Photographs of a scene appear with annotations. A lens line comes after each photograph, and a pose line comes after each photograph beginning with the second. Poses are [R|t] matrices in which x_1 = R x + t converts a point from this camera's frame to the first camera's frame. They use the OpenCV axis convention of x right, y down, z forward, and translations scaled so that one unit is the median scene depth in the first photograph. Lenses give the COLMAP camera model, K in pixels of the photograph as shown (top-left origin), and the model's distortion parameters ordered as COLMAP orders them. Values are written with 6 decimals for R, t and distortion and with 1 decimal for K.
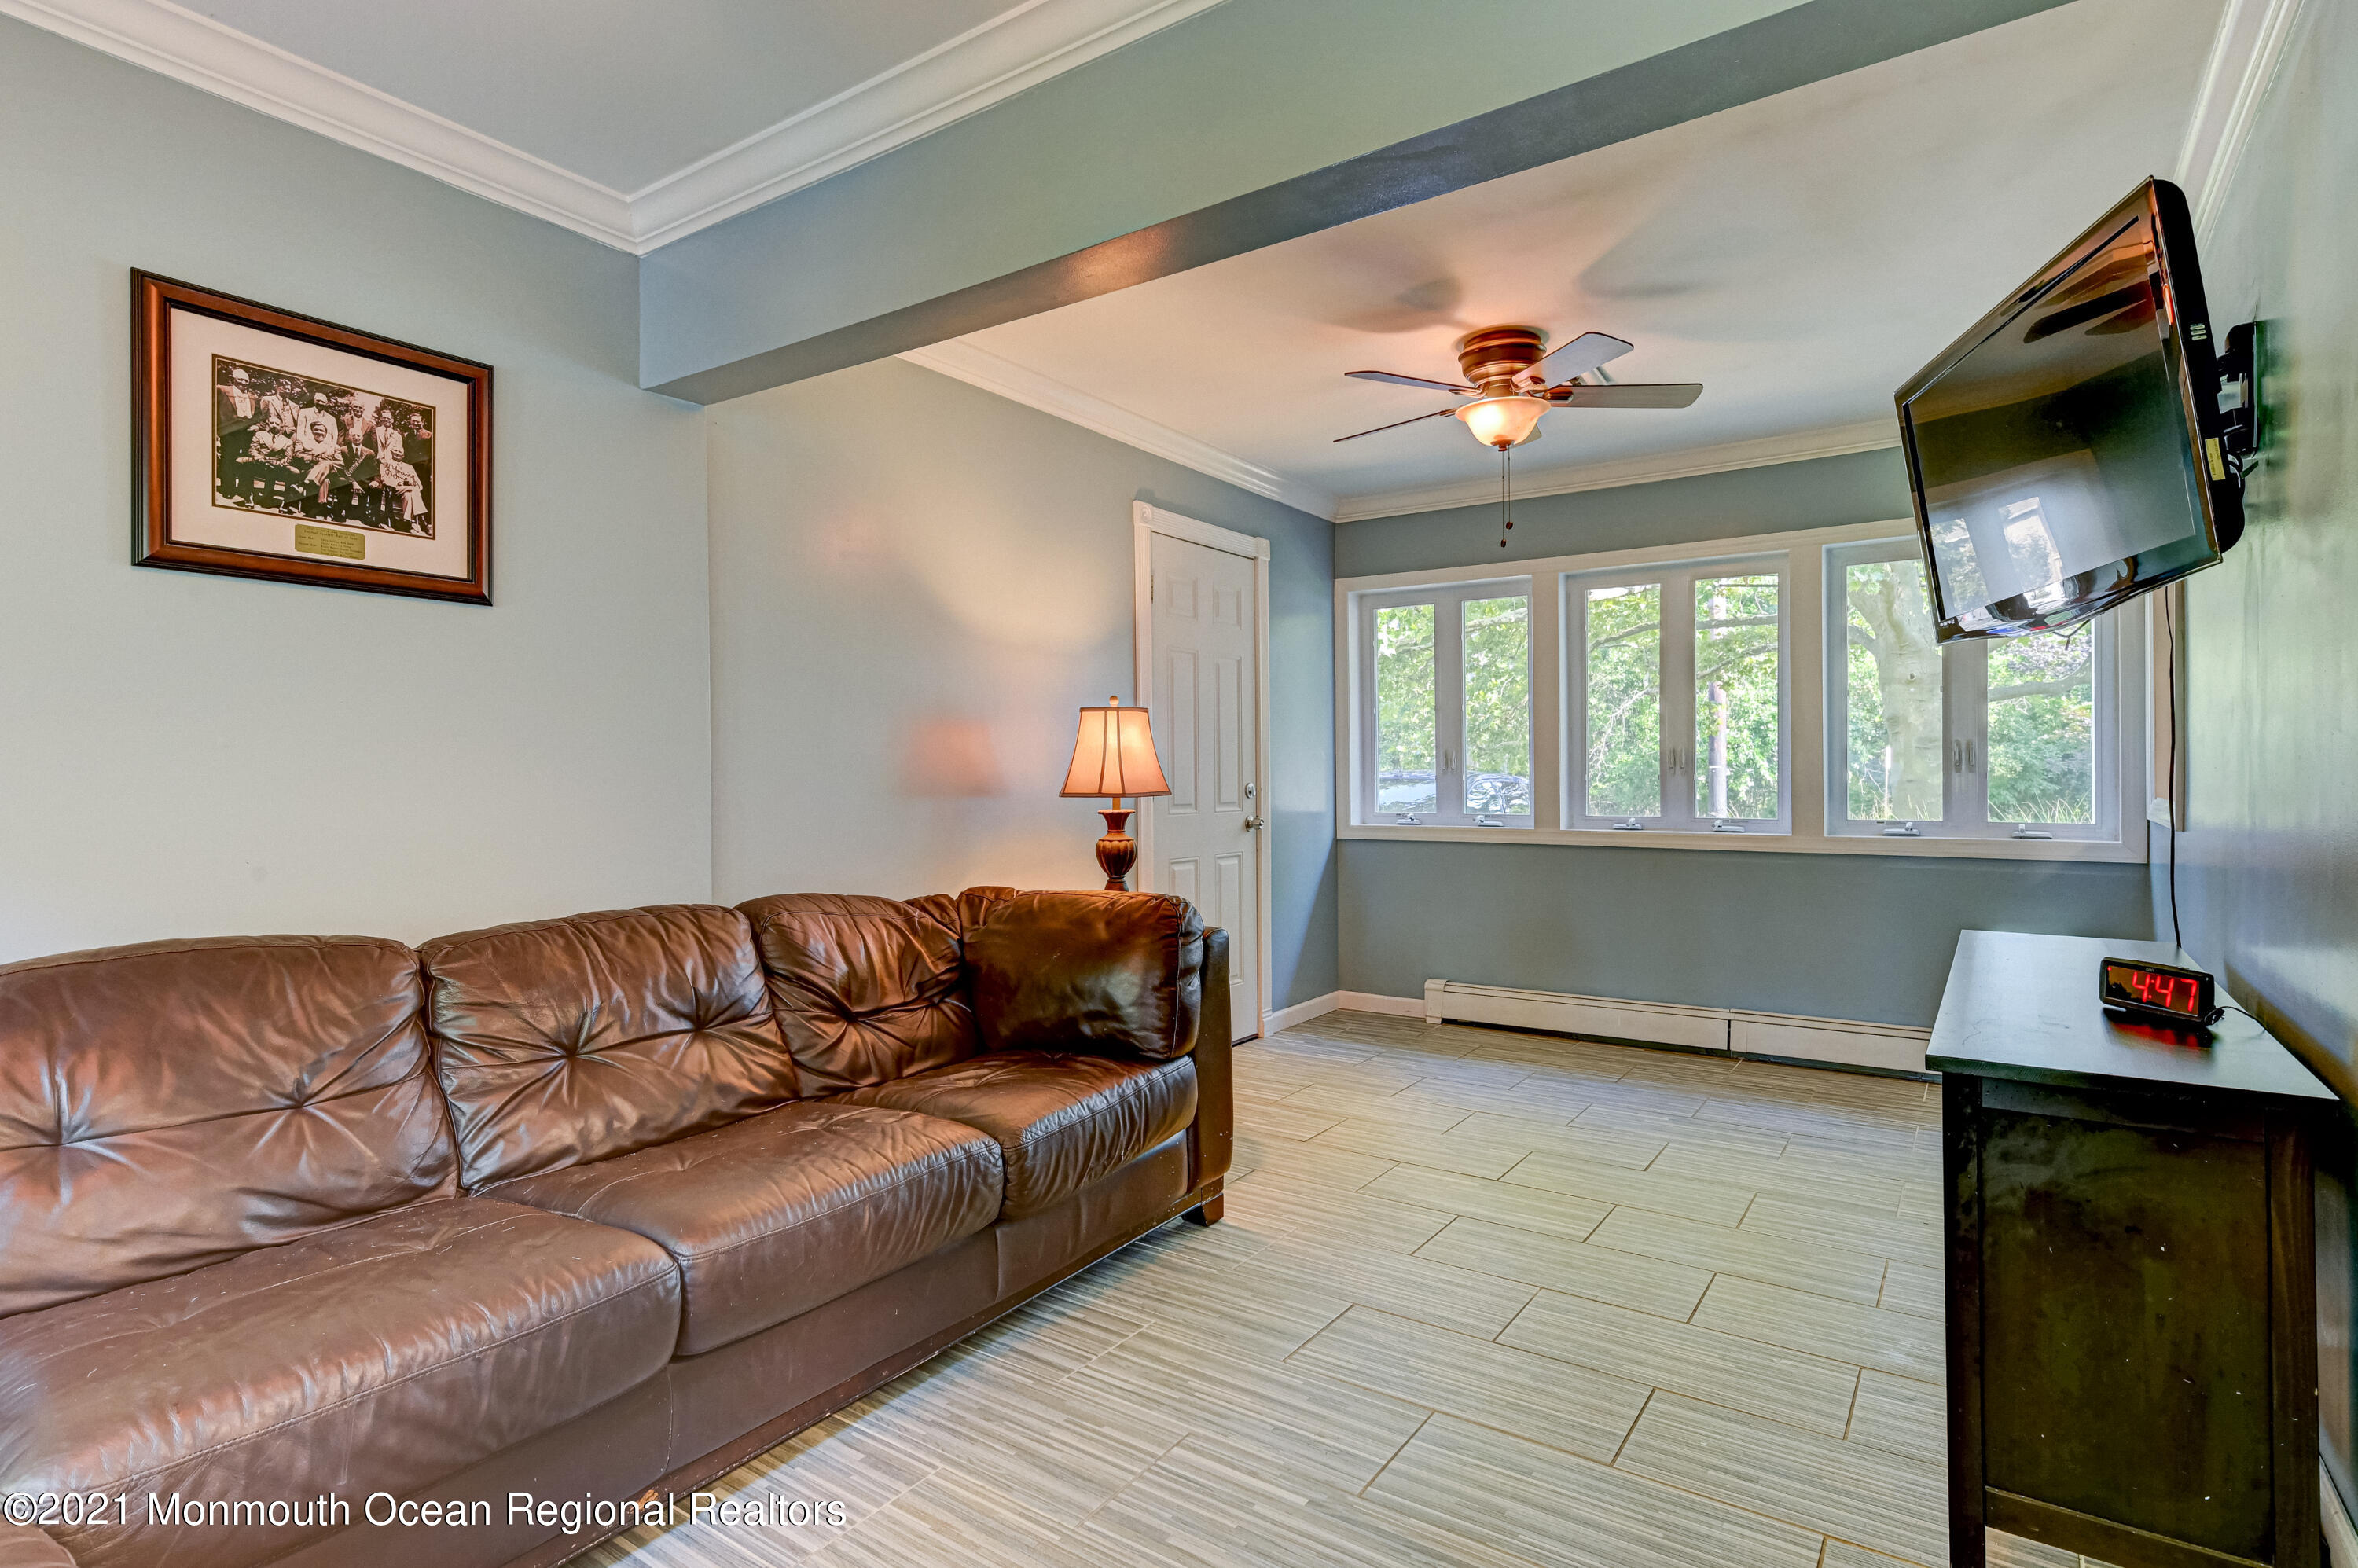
lens RADIAL K [[1201.5, 0, 1182.7], [0, 1201.5, 776.5], [0, 0, 1]] dist [-0.006326, 0.005570]
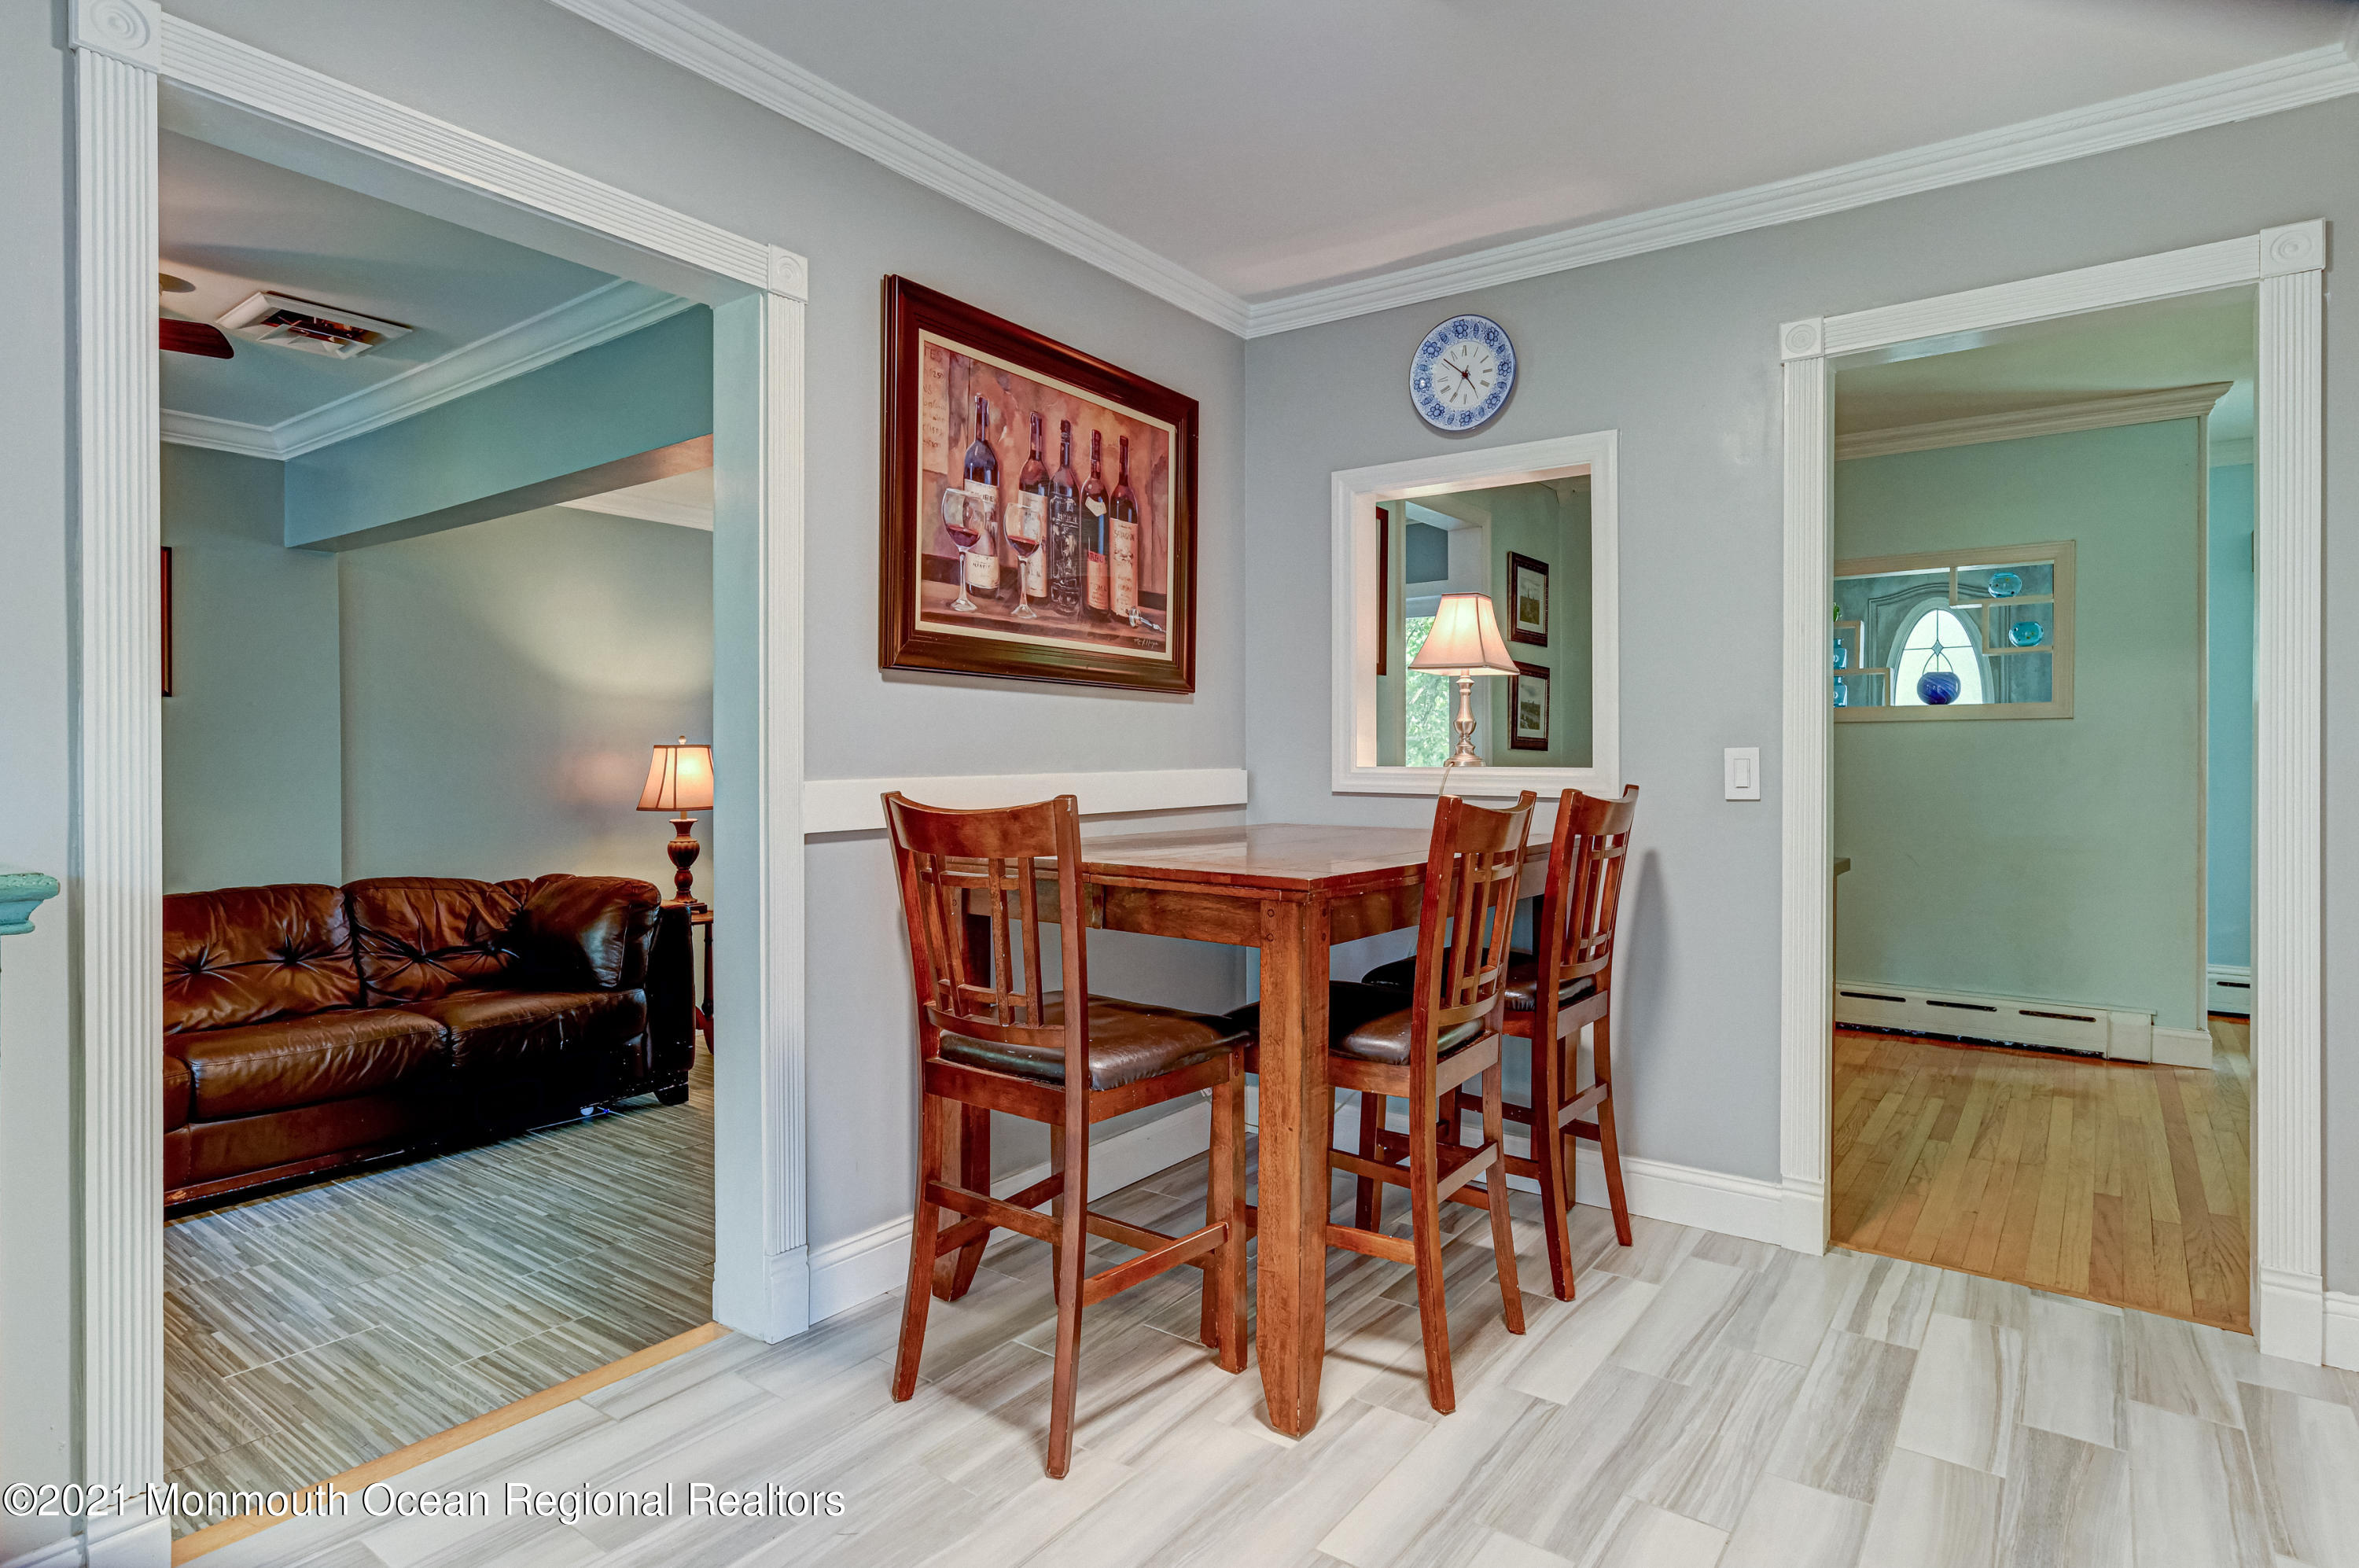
lens RADIAL K [[1273.4, 0, 1171.6], [0, 1273.4, 771.1], [0, 0, 1]] dist [-0.019859, -0.000857]
pose [[0.999118, -0.004923, -0.041693, 0.768719], [0.004959, 0.999987, 0.000756, -0.035408], [0.041689, -0.000962, 0.999130, -0.577919]]
